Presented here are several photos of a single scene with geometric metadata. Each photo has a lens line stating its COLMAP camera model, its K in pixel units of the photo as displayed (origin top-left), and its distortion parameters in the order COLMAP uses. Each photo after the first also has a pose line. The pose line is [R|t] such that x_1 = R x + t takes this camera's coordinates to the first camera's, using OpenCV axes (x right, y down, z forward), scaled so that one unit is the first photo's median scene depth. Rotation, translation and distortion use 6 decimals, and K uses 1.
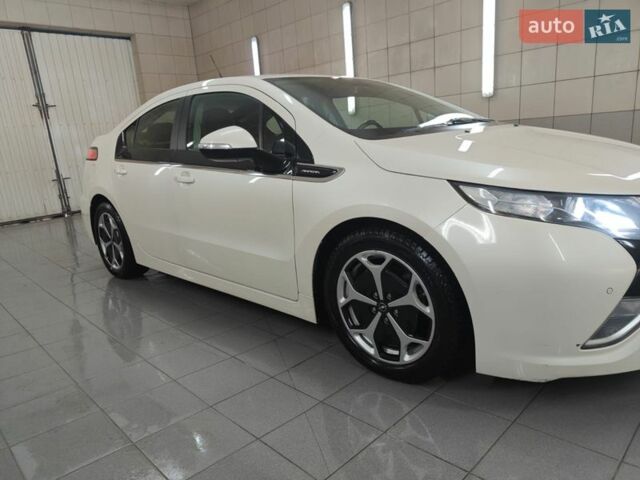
lens RADIAL K [[451.5, 0, 316.4], [0, 451.5, 240.2], [0, 0, 1]] dist [0.012448, -0.002123]
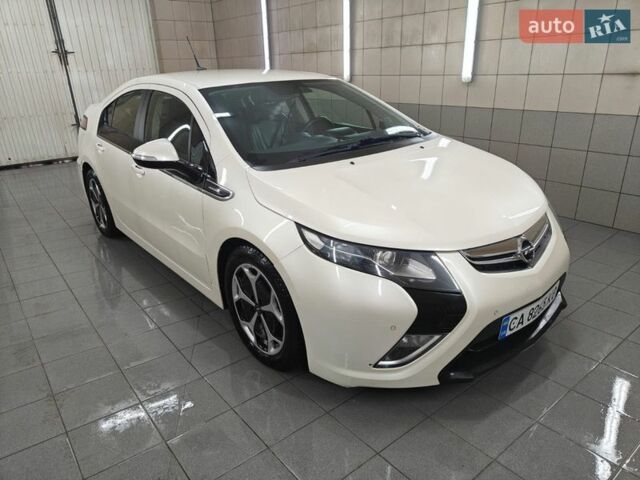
lens RADIAL K [[448.9, 0, 316.8], [0, 448.9, 241.7], [0, 0, 1]] dist [0.013430, 0.003060]
pose [[0.993577, 0.083399, -0.076487, 0.184061], [-0.071148, 0.985991, 0.150864, -0.110935], [0.087997, -0.144453, 0.985591, -0.085762]]
